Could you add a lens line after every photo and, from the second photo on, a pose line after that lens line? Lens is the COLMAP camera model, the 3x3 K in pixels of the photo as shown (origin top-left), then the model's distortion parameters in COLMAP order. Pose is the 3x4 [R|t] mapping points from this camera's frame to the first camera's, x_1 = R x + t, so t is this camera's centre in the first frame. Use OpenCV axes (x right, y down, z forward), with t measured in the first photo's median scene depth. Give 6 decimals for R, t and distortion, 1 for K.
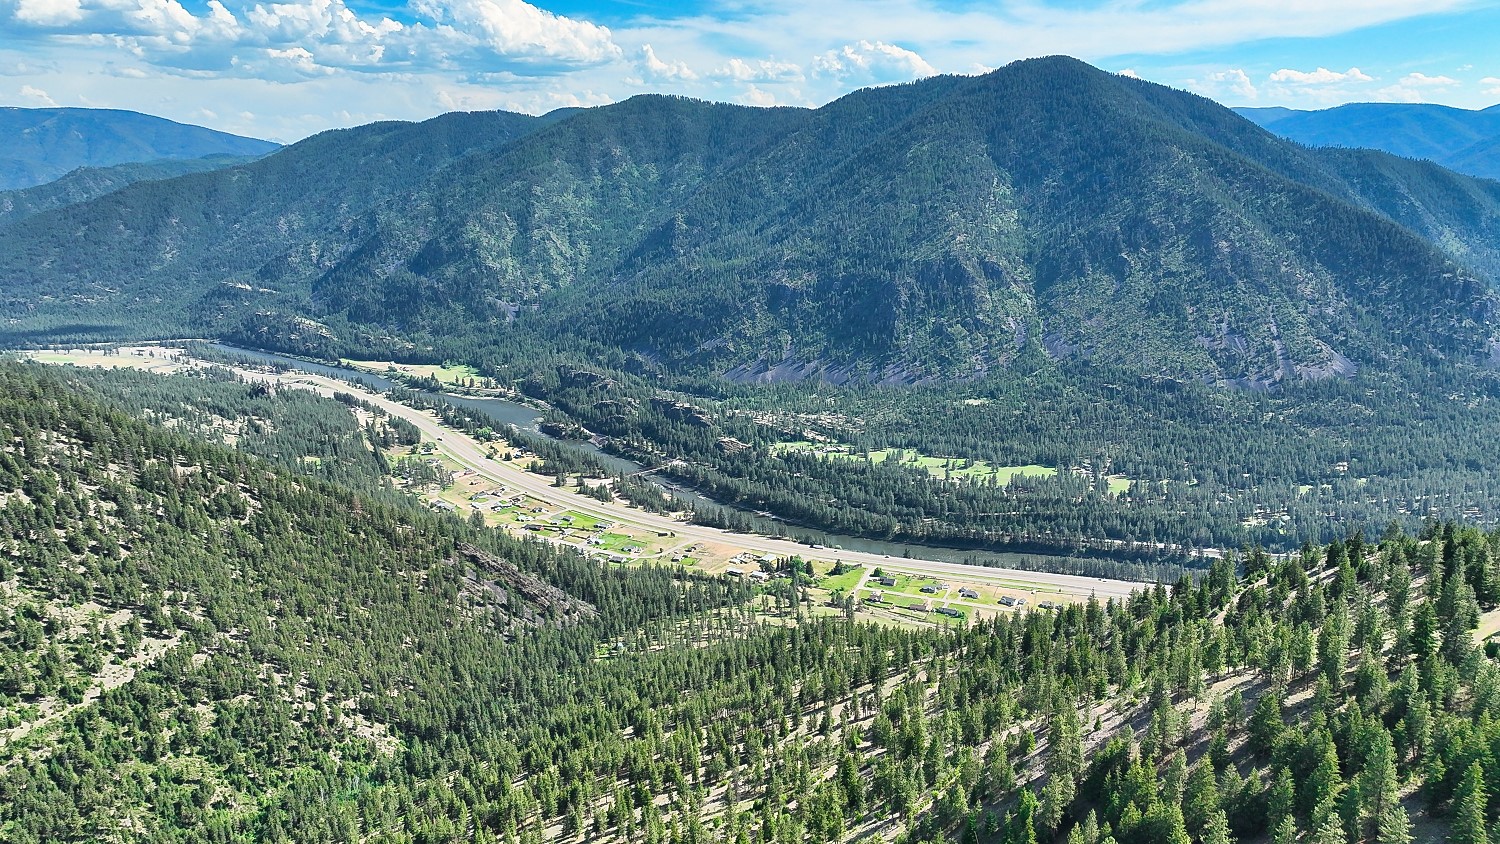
lens RADIAL K [[1056.1, 0, 752.2], [0, 1056.1, 420.9], [0, 0, 1]] dist [-0.005819, 0.020609]
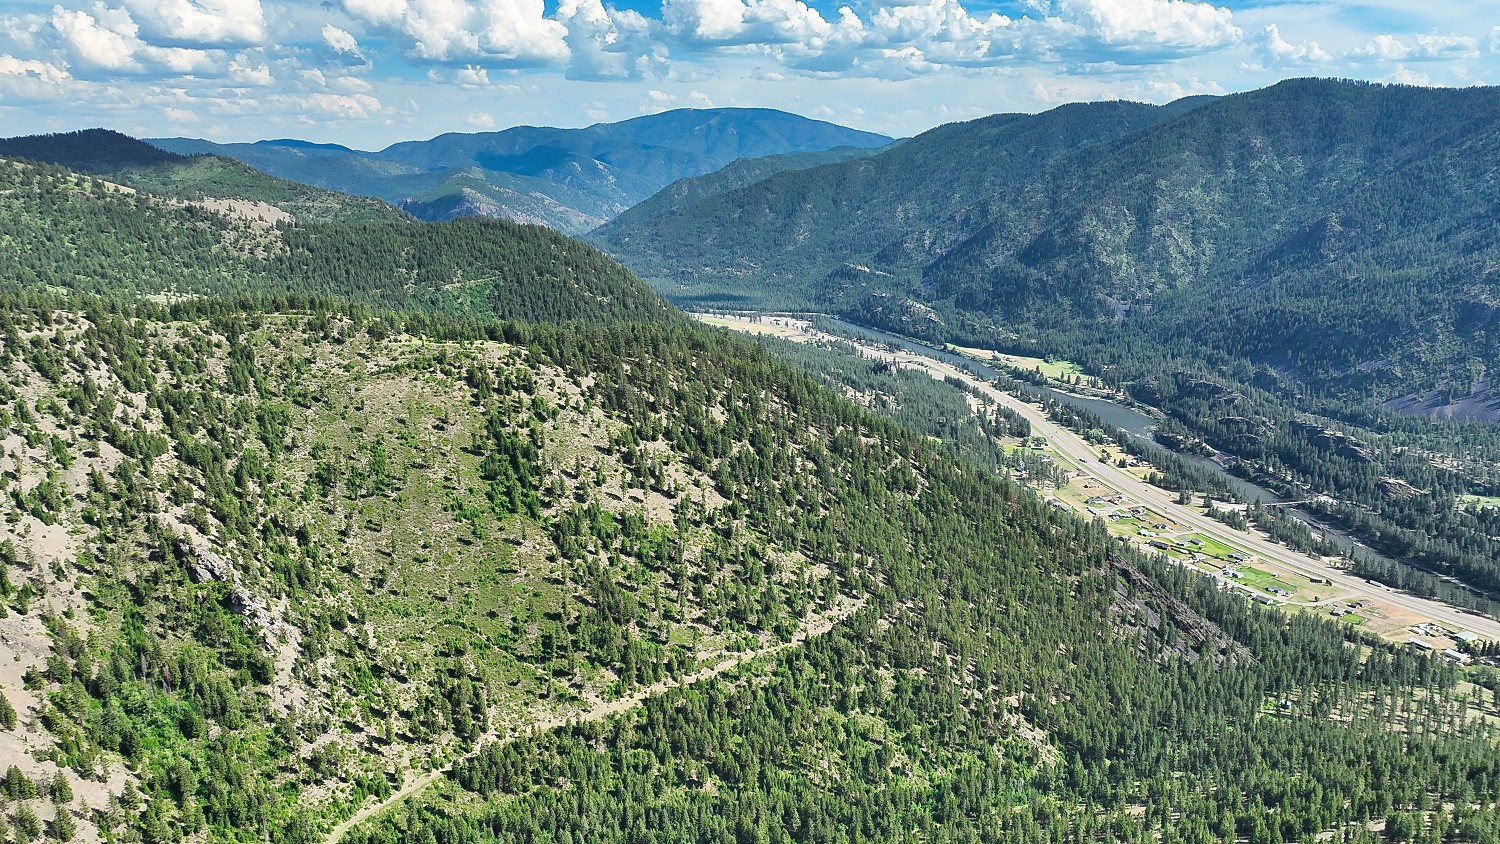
lens RADIAL K [[1056.1, 0, 752.2], [0, 1056.1, 420.9], [0, 0, 1]] dist [-0.005819, 0.020609]
pose [[0.864655, 0.125098, -0.486542, -0.057749], [-0.121775, 0.991807, 0.038597, -0.000188], [0.487384, 0.025876, 0.872804, 0.005084]]
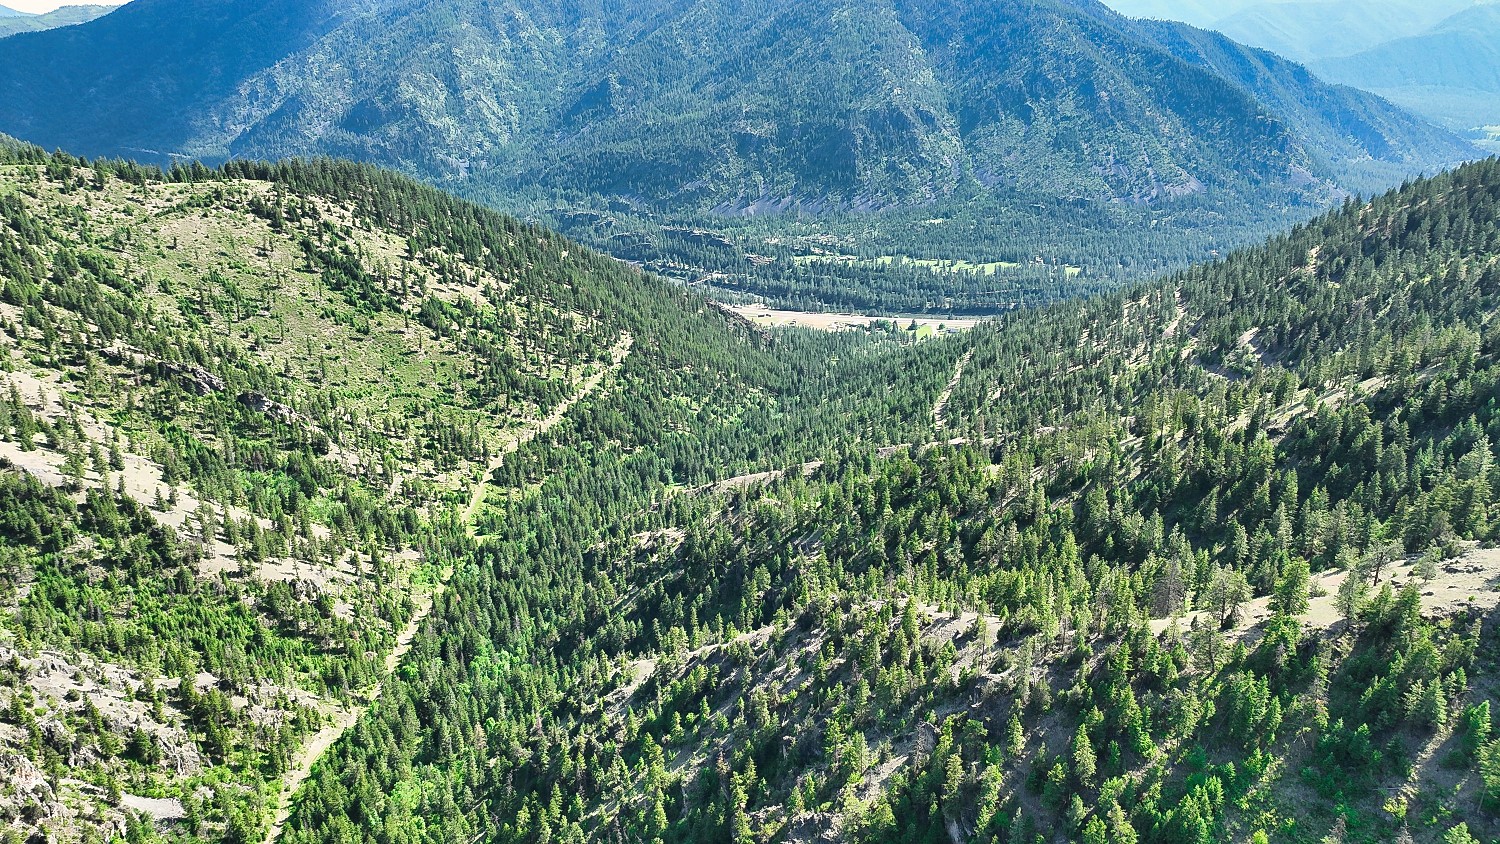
lens RADIAL K [[1056.1, 0, 752.2], [0, 1056.1, 420.9], [0, 0, 1]] dist [-0.005819, 0.020609]
pose [[0.975382, -0.066544, 0.210242, -0.272407], [0.043619, 0.992766, 0.111858, 0.065689], [-0.216165, -0.099934, 0.971229, -0.189587]]
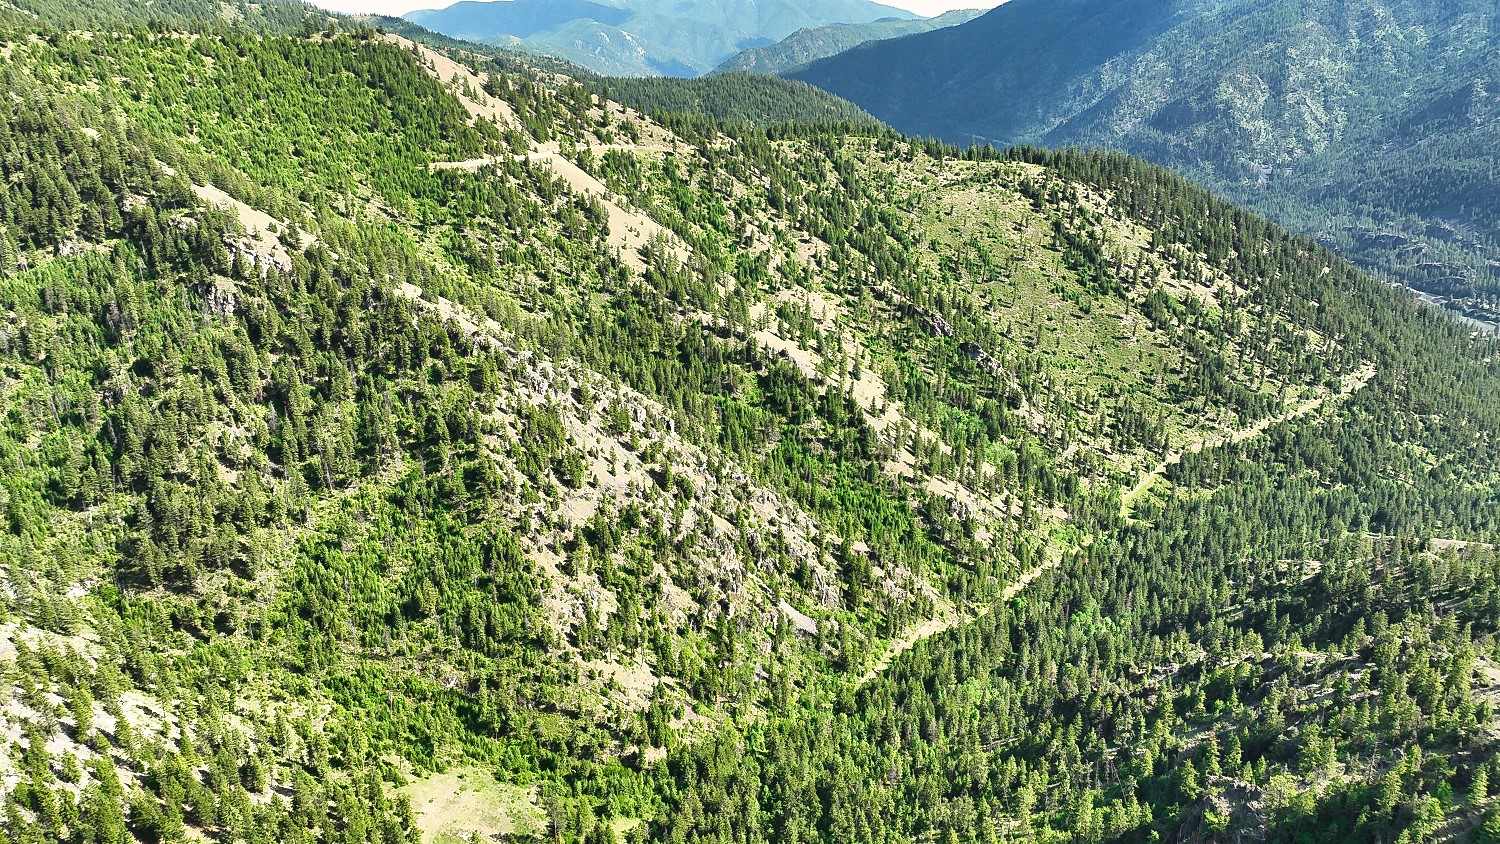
lens RADIAL K [[1056.1, 0, 752.2], [0, 1056.1, 420.9], [0, 0, 1]] dist [-0.005819, 0.020609]
pose [[0.878044, 0.175477, -0.445250, -0.245586], [-0.124730, 0.982108, 0.141087, 0.071593], [0.462041, -0.068345, 0.884221, -0.214827]]
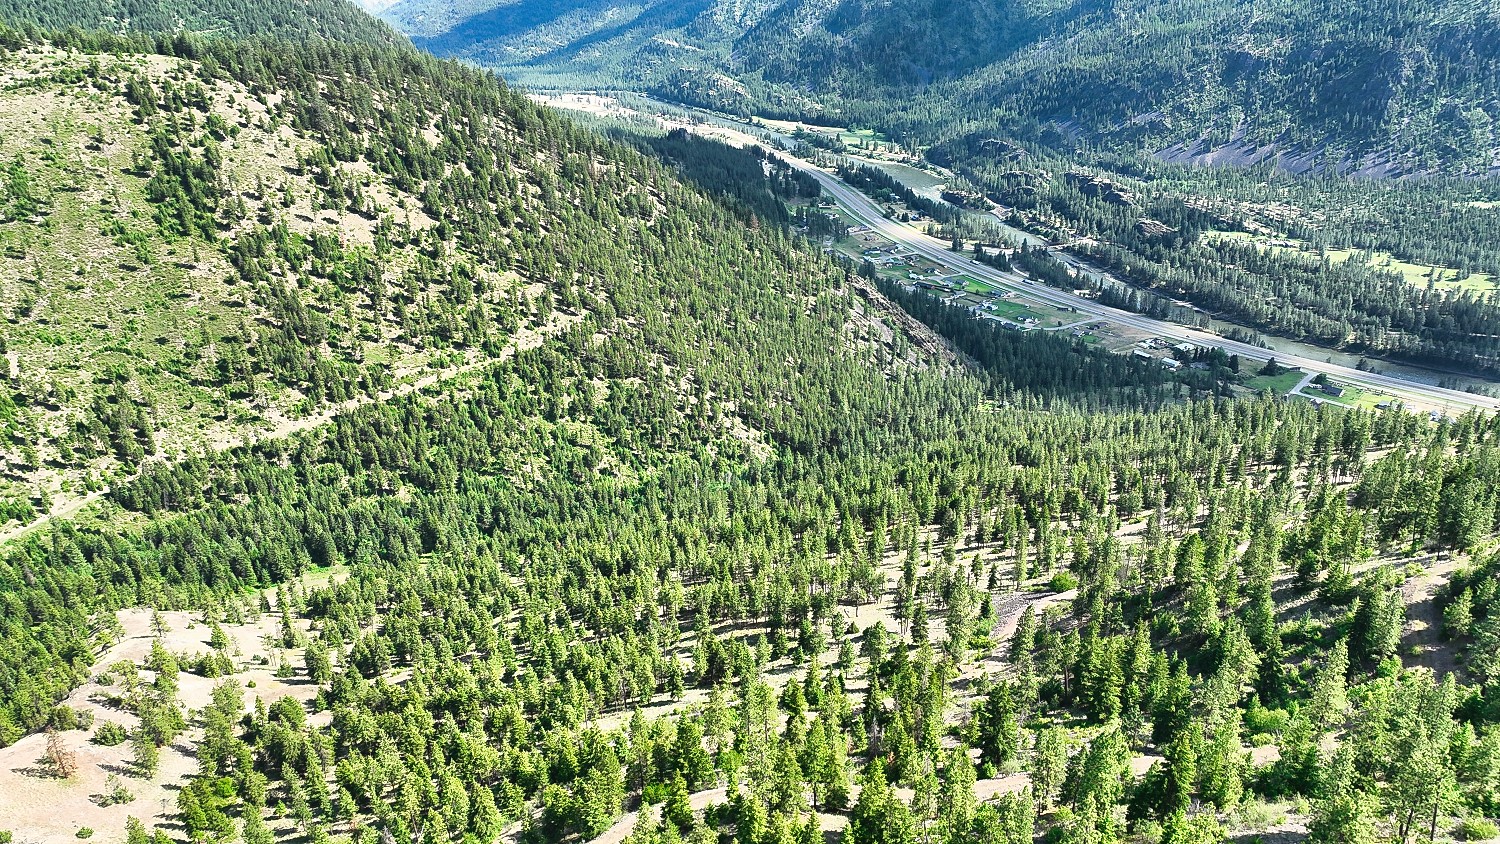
lens RADIAL K [[1056.1, 0, 752.2], [0, 1056.1, 420.9], [0, 0, 1]] dist [-0.005819, 0.020609]
pose [[0.929536, 0.158847, -0.332763, -0.011245], [-0.094860, 0.975093, 0.200487, 0.032281], [0.356322, -0.154794, 0.921452, 0.035427]]
